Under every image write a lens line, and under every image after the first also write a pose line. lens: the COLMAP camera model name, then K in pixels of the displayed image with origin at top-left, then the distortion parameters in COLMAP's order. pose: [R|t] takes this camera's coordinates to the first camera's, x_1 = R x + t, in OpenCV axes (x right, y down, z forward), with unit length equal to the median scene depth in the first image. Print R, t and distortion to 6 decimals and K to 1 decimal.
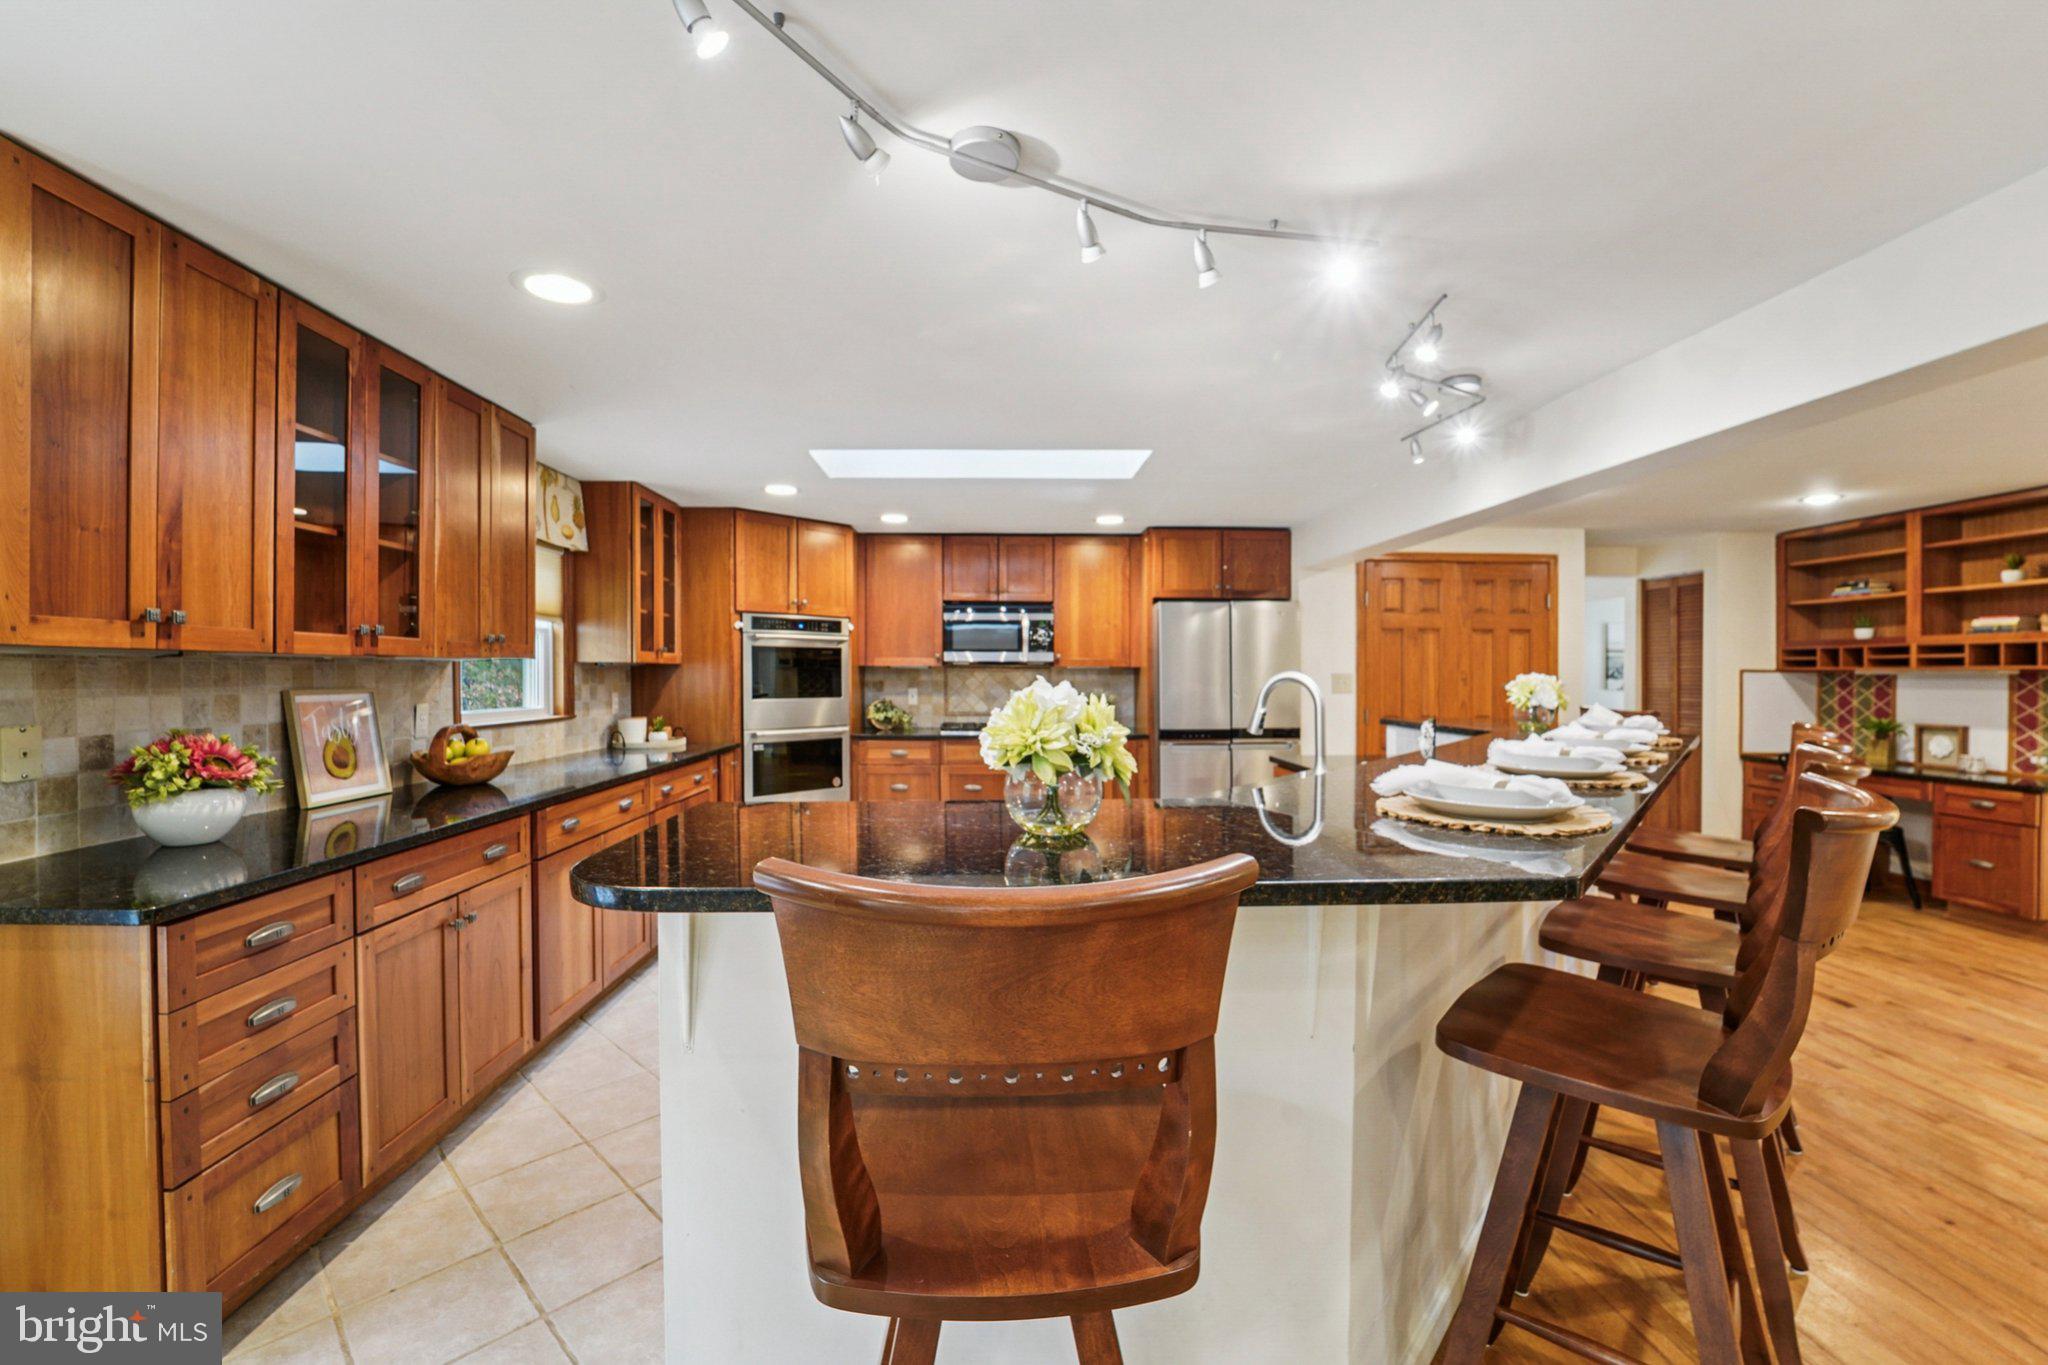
lens RADIAL K [[836.8, 0, 1004.3], [0, 836.8, 686.3], [0, 0, 1]] dist [-0.023449, -0.000548]
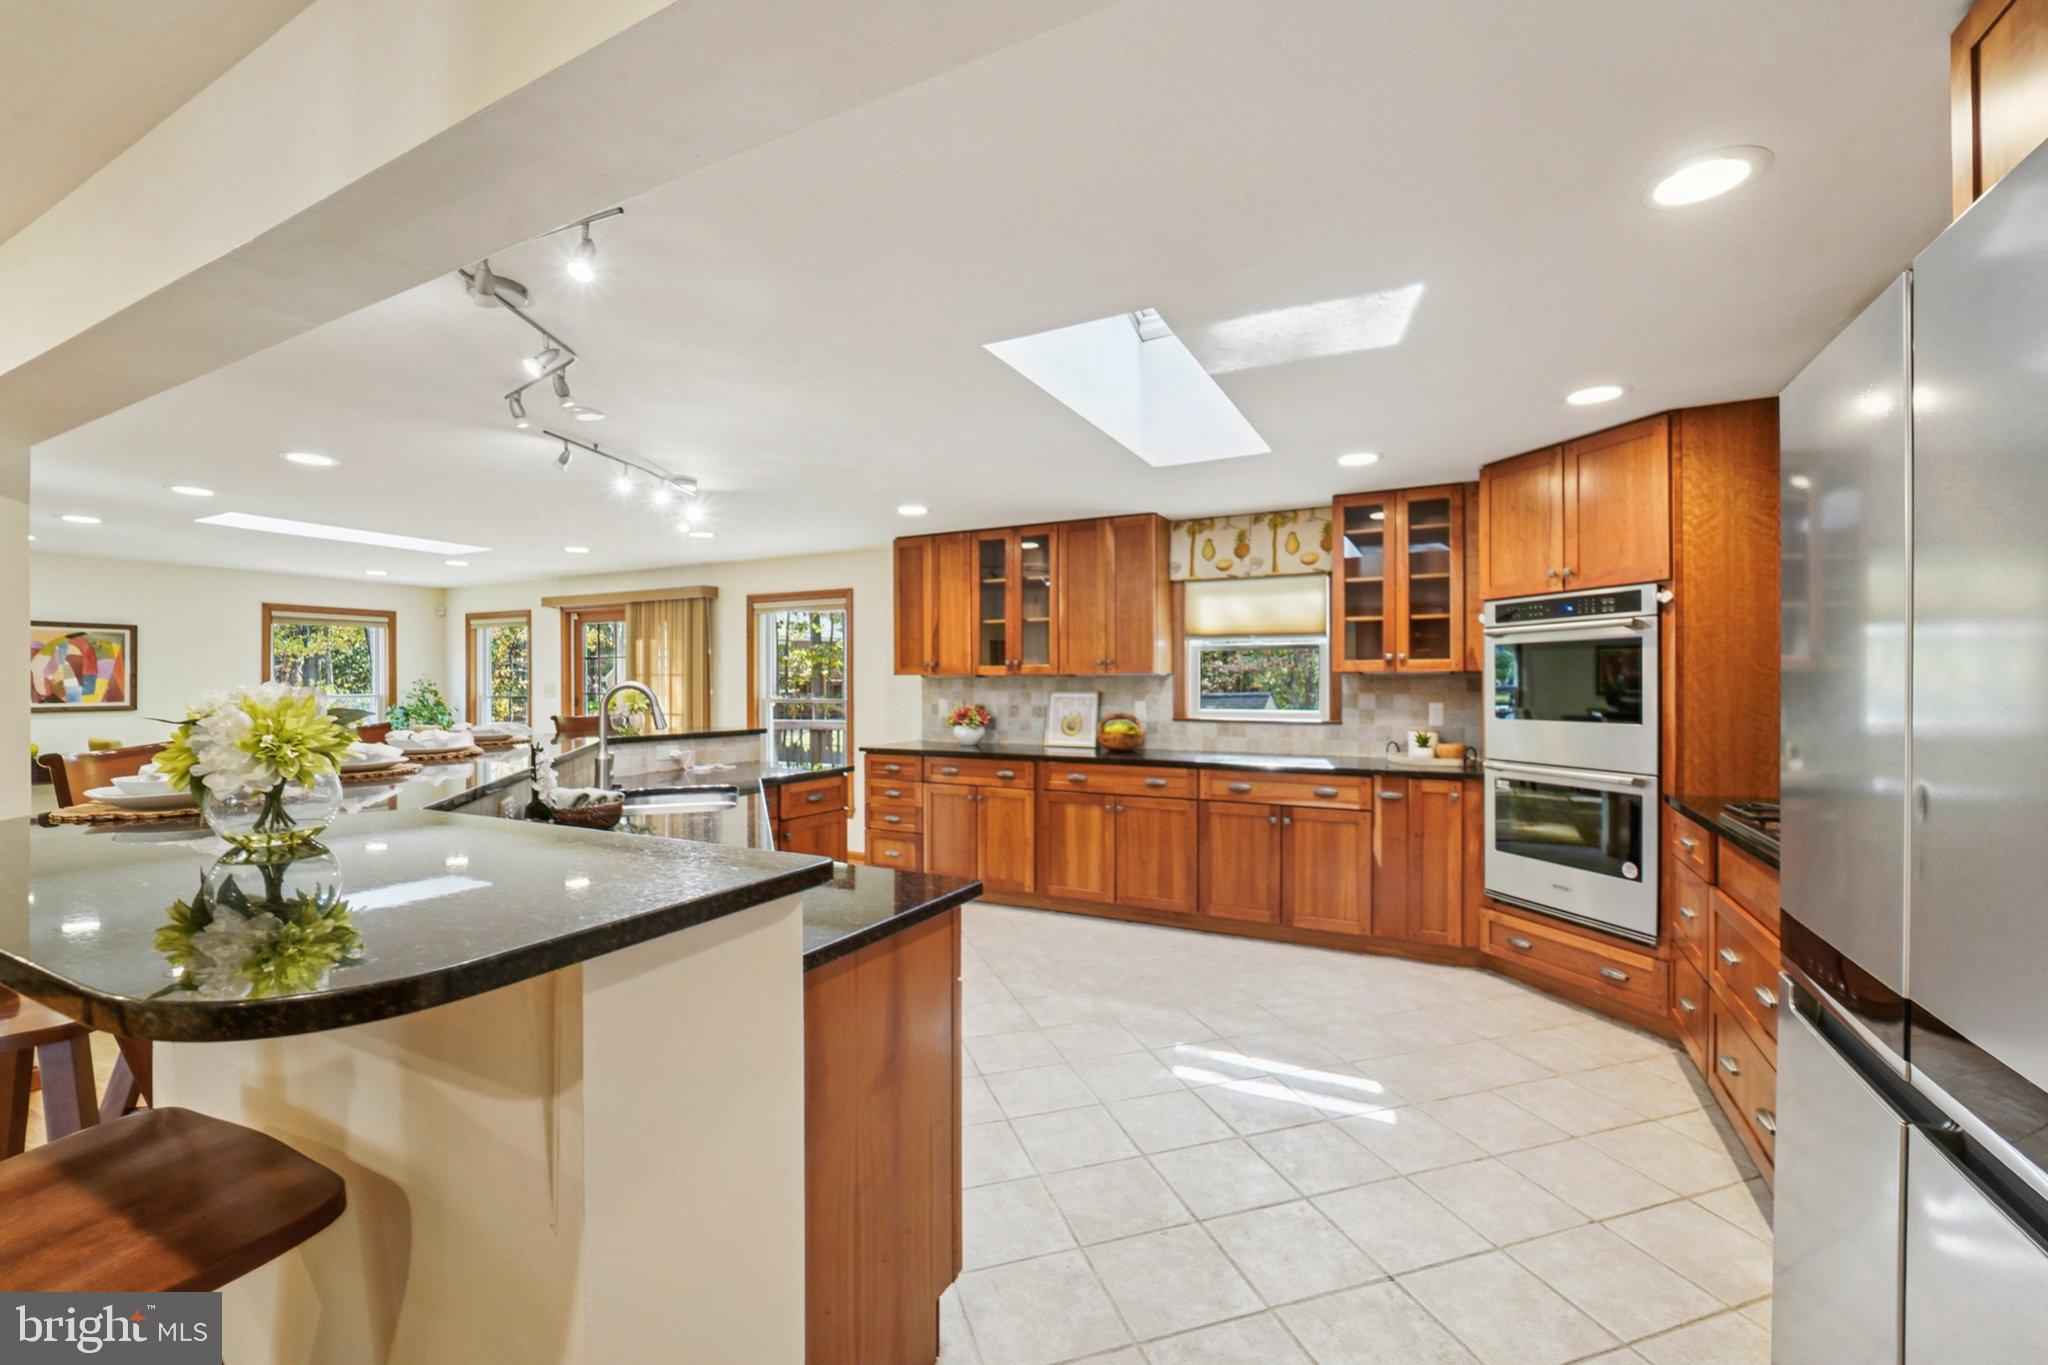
lens RADIAL K [[836.8, 0, 1024.6], [0, 836.8, 685.6], [0, 0, 1]] dist [-0.023449, -0.000548]
pose [[-0.479027, 0.002838, -0.877795, 0.570896], [-0.012178, 0.999877, 0.009878, -0.015644], [0.877715, 0.015422, -0.478934, 1.040778]]
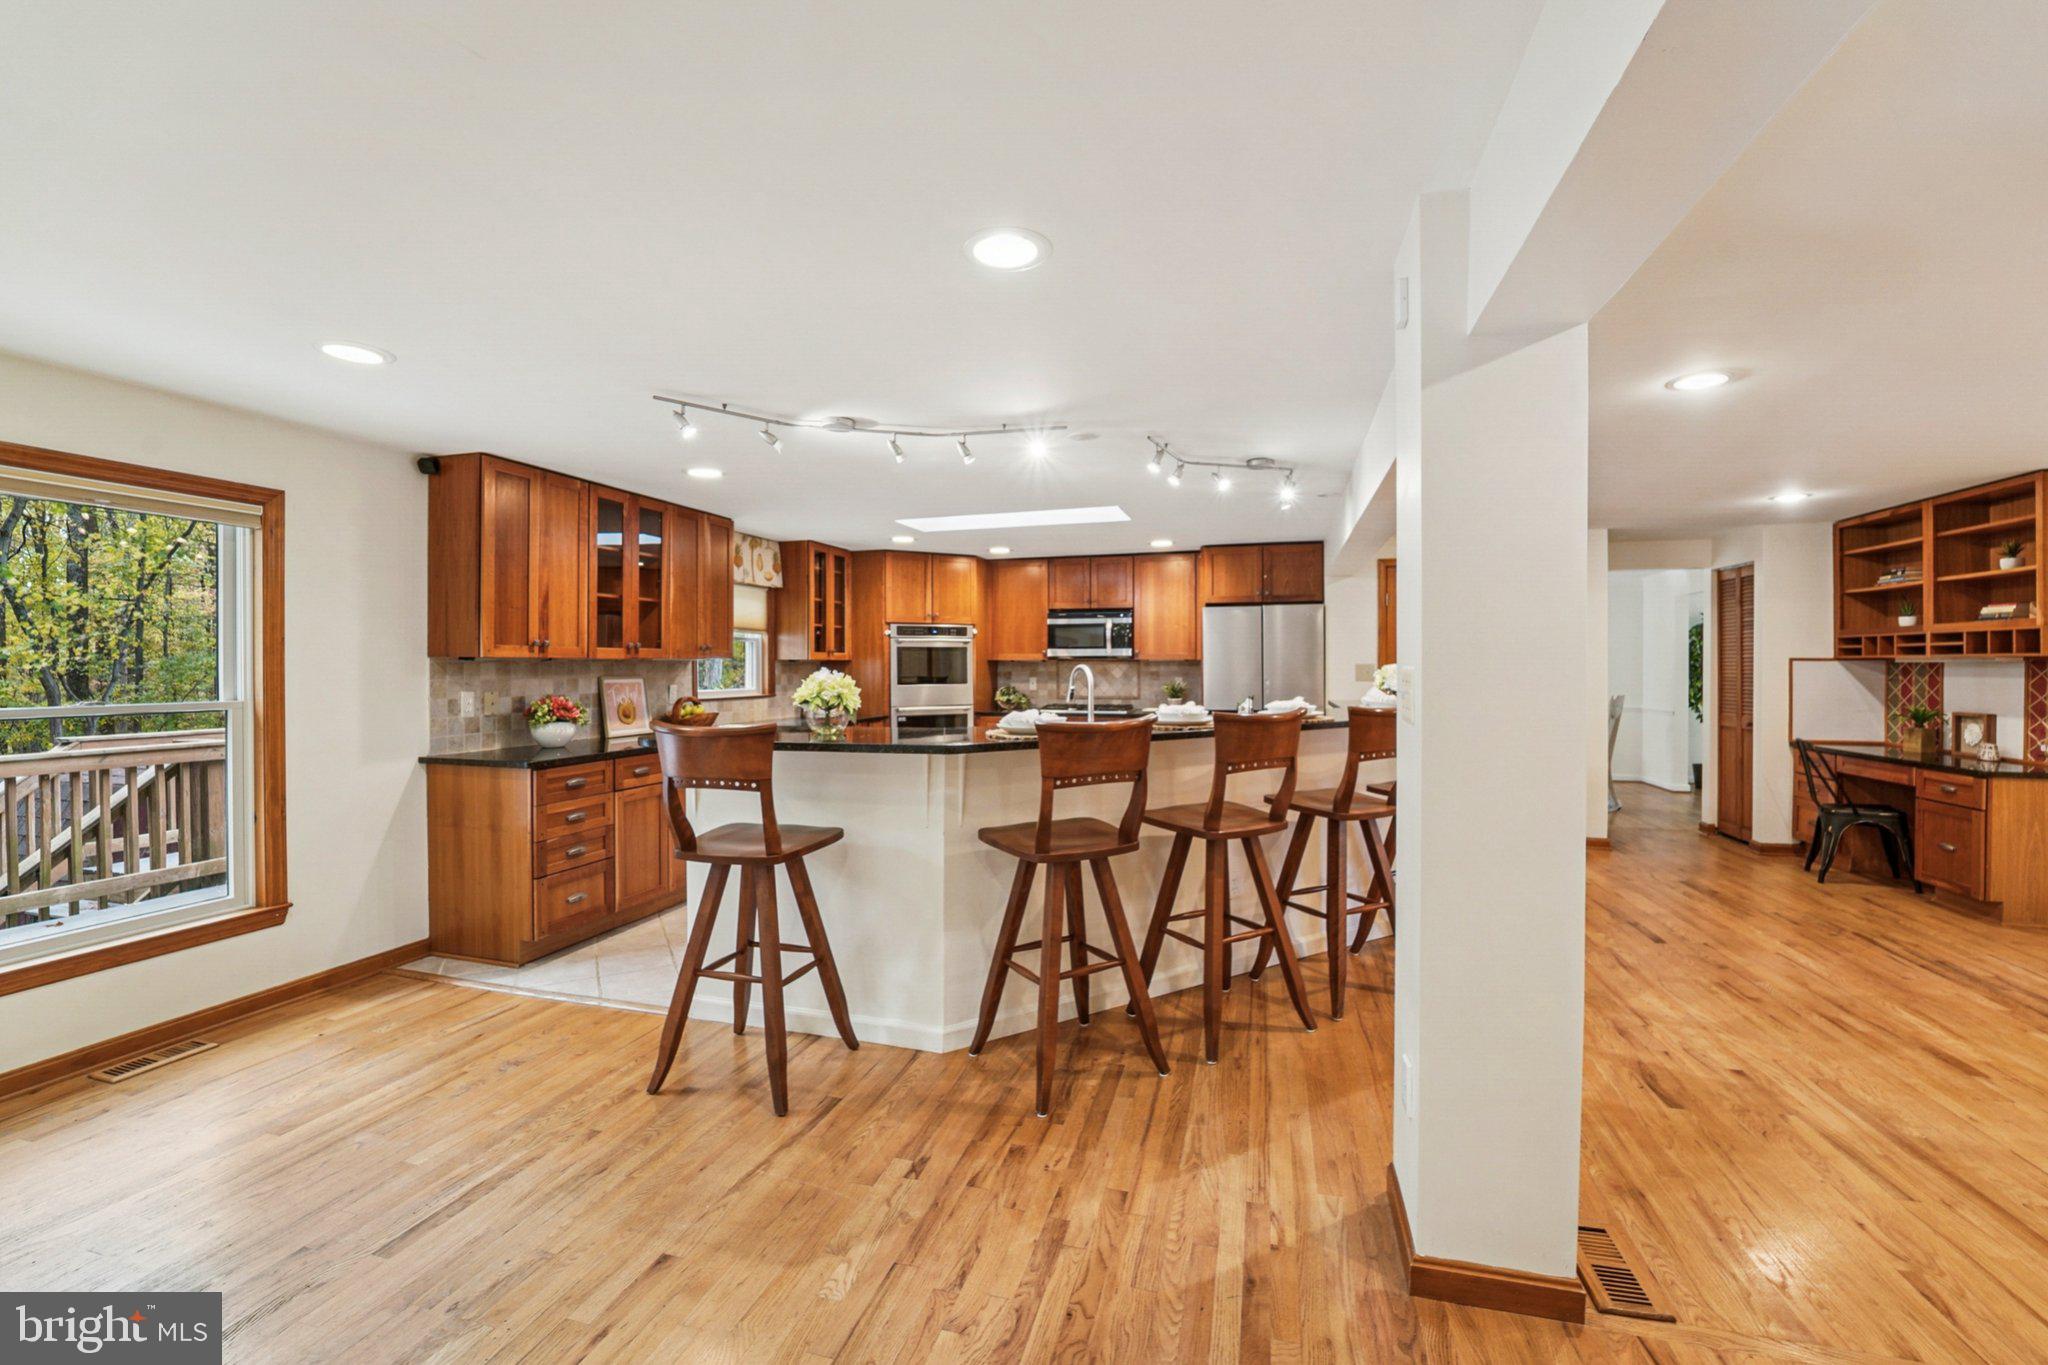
lens RADIAL K [[836.8, 0, 1032.7], [0, 836.8, 670.7], [0, 0, 1]] dist [-0.023449, -0.000548]
pose [[0.953403, -0.002822, -0.301688, 0.361344], [0.000296, 0.999965, -0.008419, 0.003944], [0.301701, 0.007937, 0.953370, -0.294004]]
